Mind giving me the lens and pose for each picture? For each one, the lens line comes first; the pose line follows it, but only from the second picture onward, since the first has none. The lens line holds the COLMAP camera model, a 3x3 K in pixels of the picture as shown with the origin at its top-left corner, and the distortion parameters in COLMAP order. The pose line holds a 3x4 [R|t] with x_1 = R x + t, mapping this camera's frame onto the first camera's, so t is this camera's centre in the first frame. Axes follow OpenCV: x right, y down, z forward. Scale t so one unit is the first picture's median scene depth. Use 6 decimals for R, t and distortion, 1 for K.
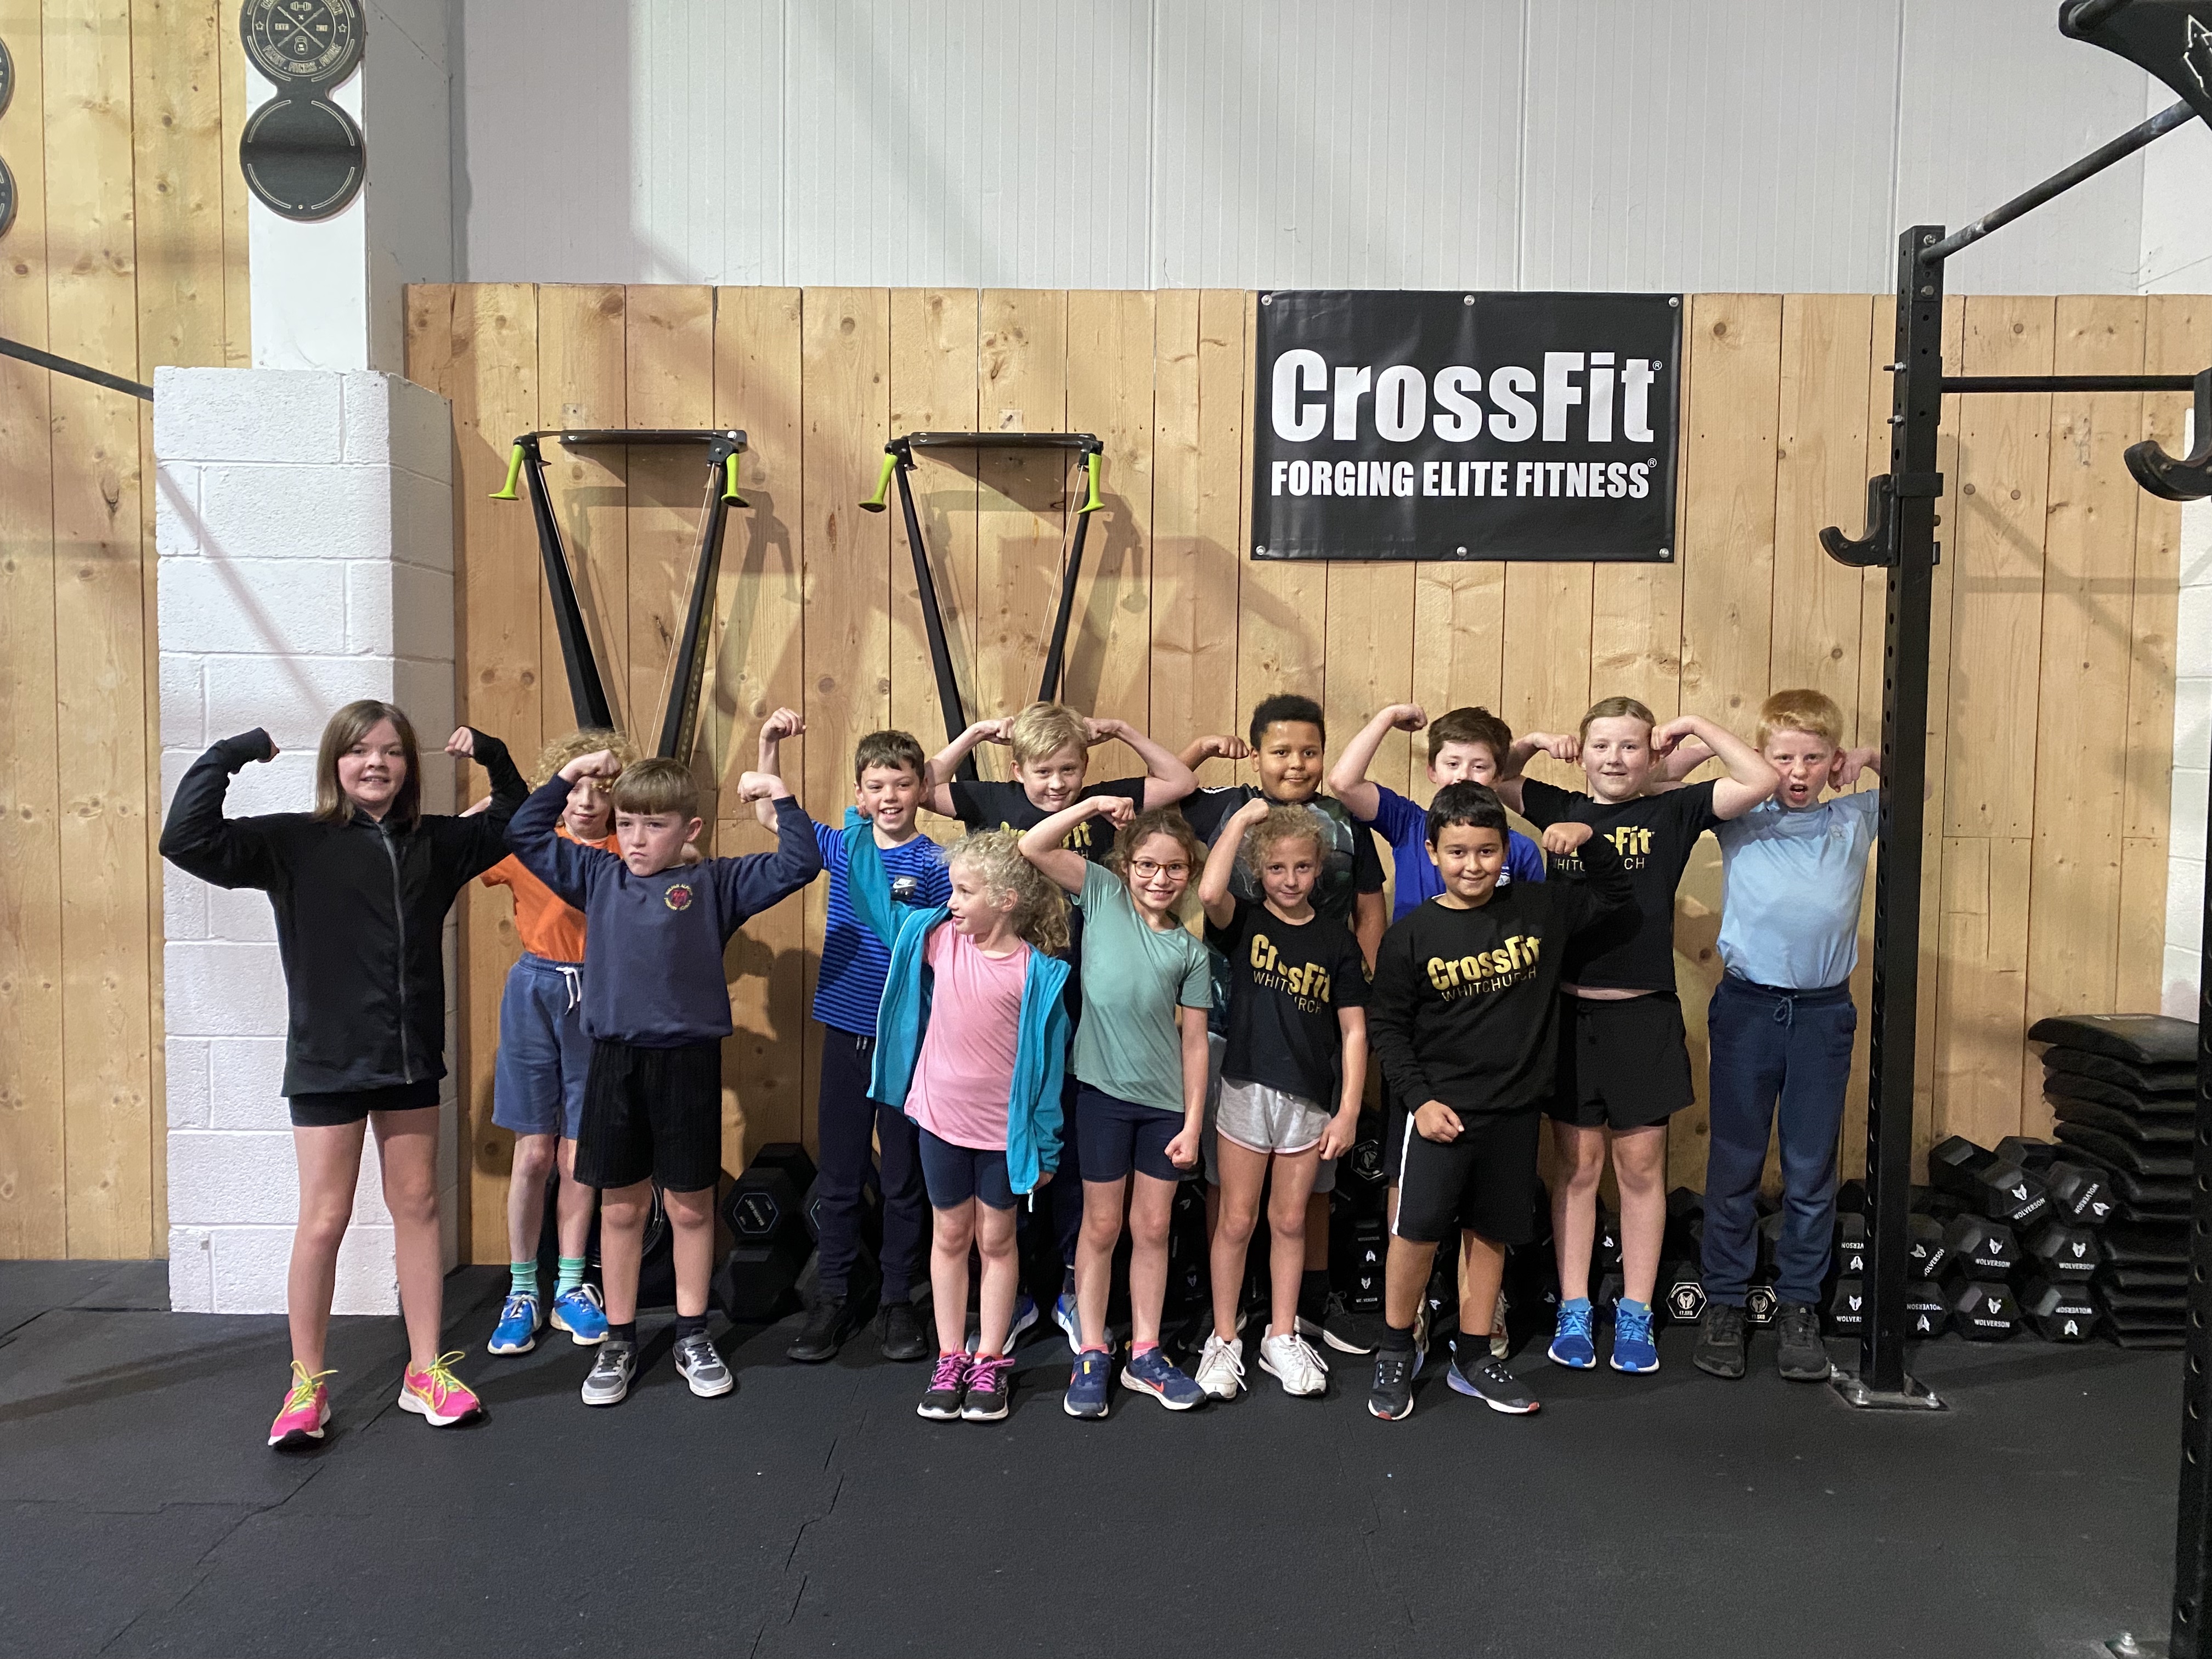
lens RADIAL K [[1696.1, 0, 1087.5], [0, 1696.1, 805.9], [0, 0, 1]] dist [0.046987, -0.041564]
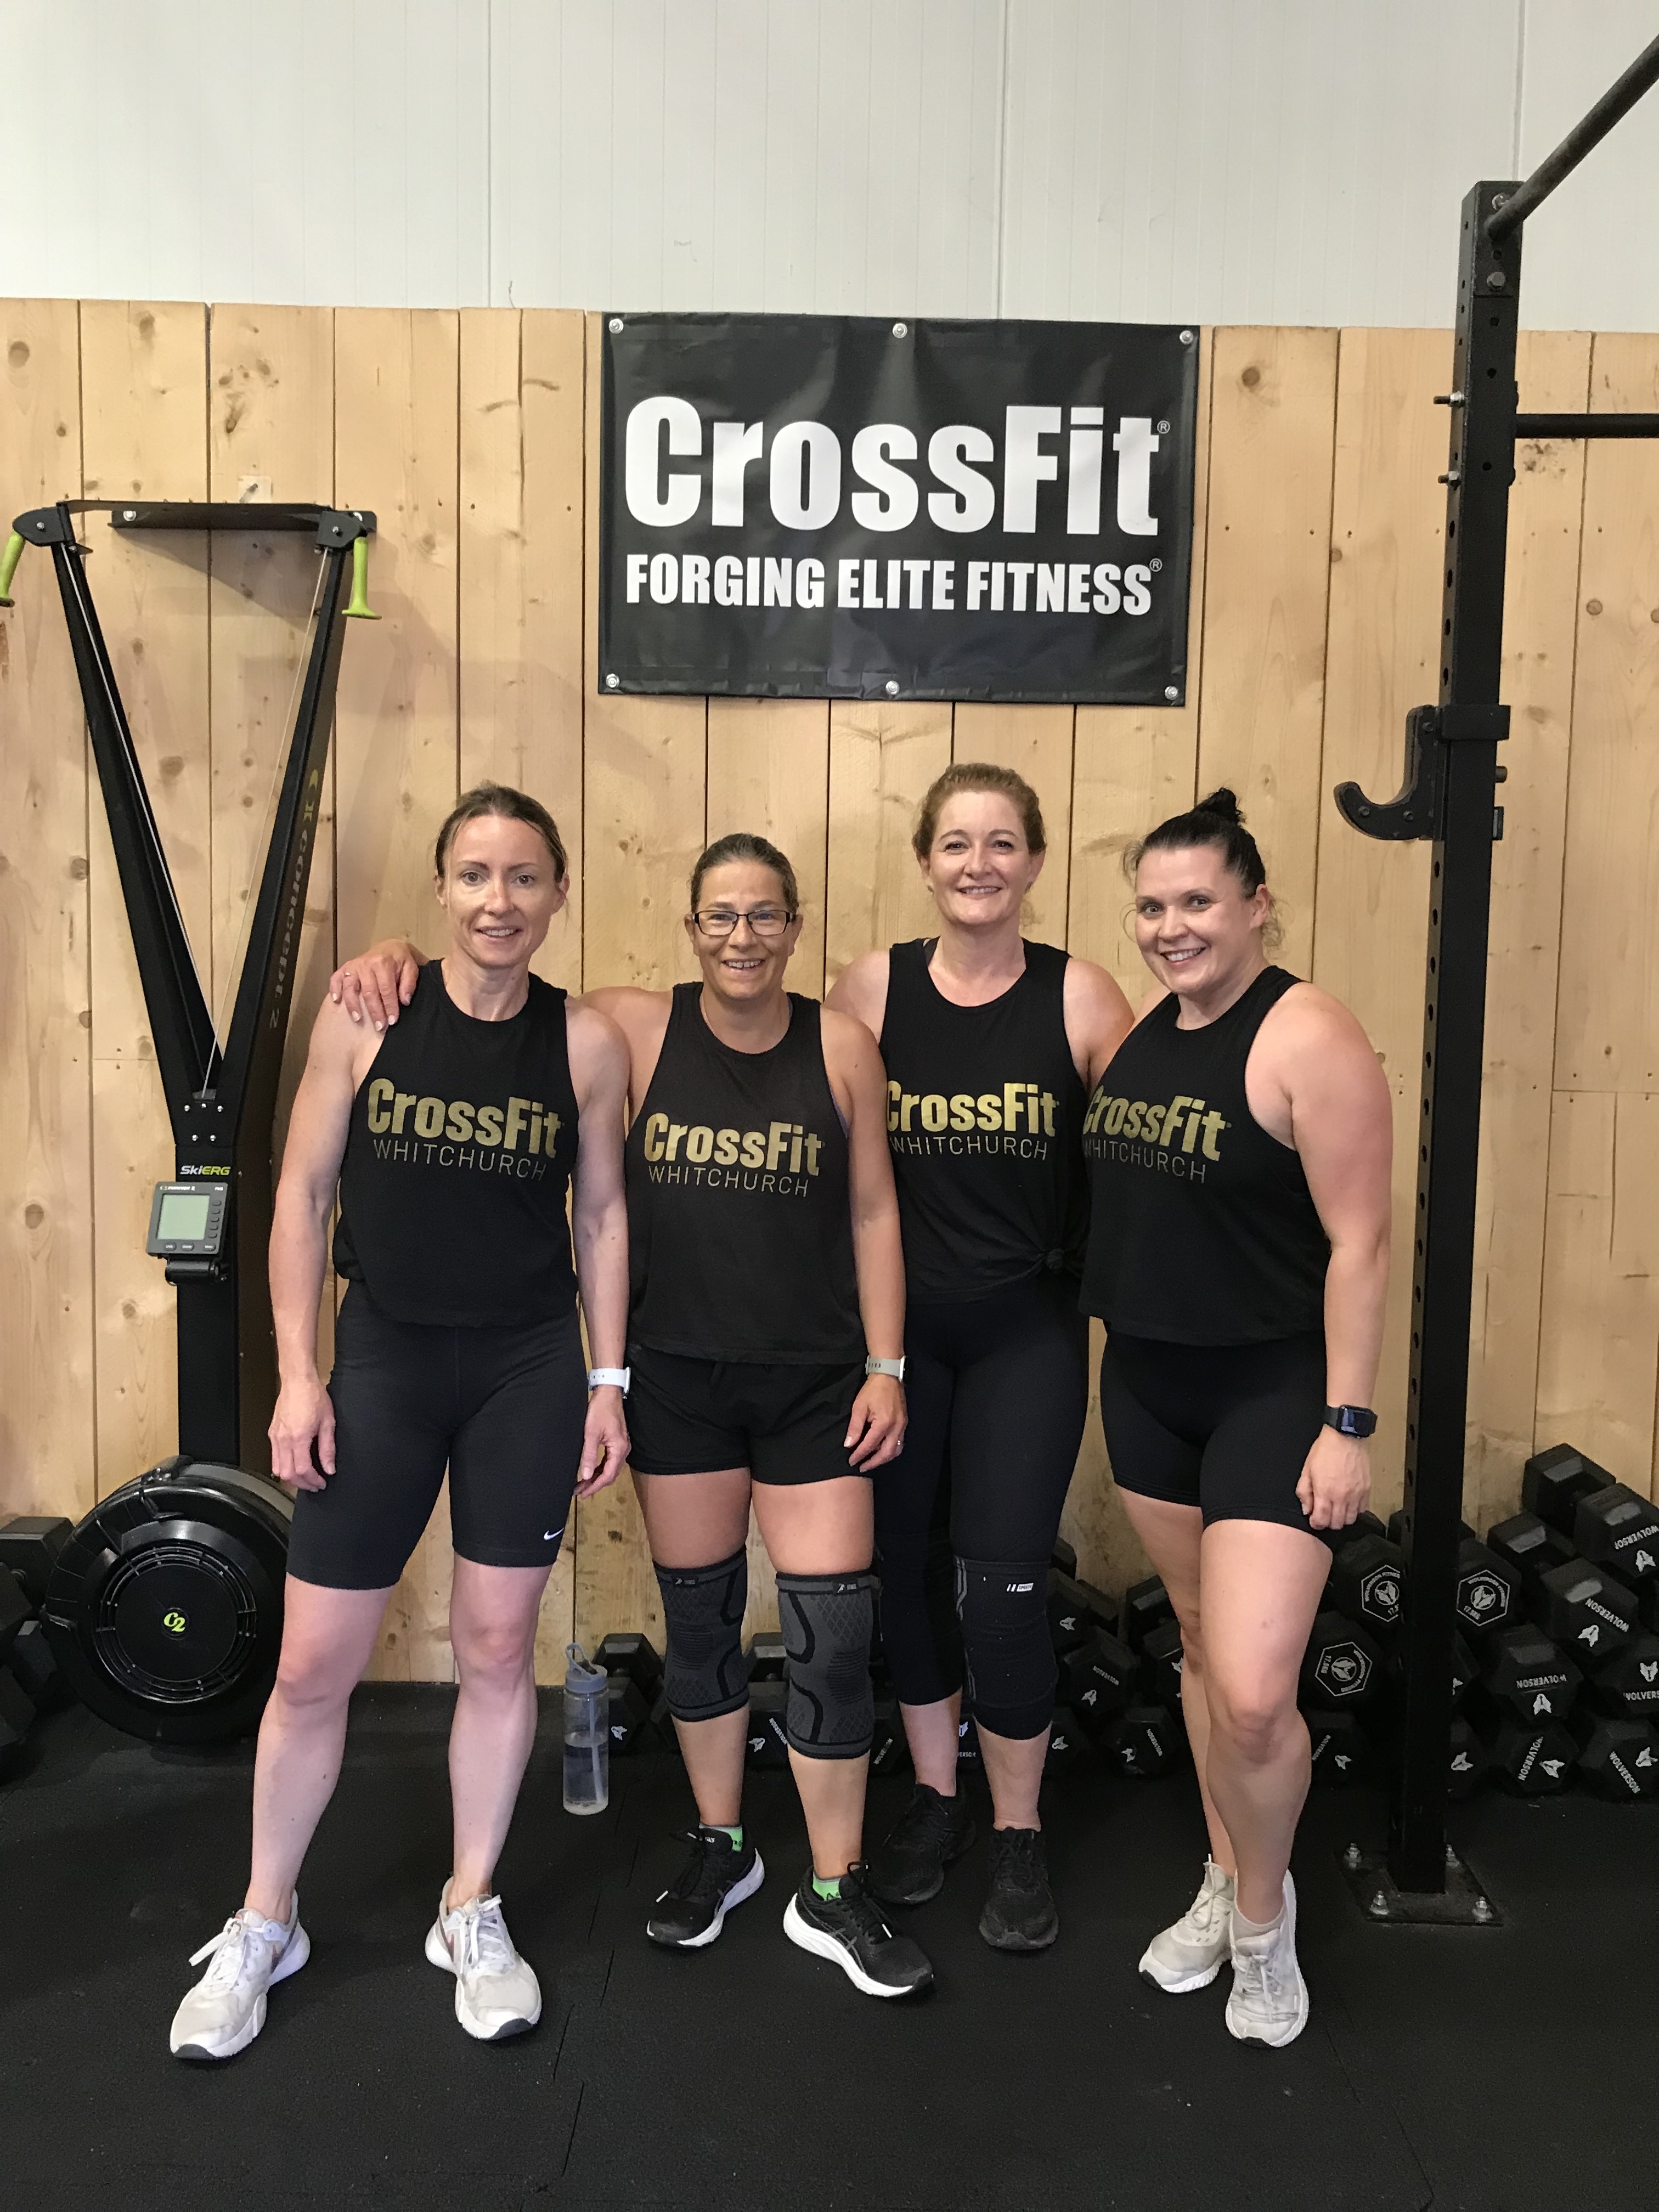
lens RADIAL K [[1796.3, 0, 835.5], [0, 1796.3, 1081.1], [0, 0, 1]] dist [0.007637, 0.003989]
pose [[0.999782, 0.006344, 0.019878, 0.183258], [-0.006846, 0.999657, 0.025286, -0.003493], [-0.019711, -0.025417, 0.999483, 0.245408]]
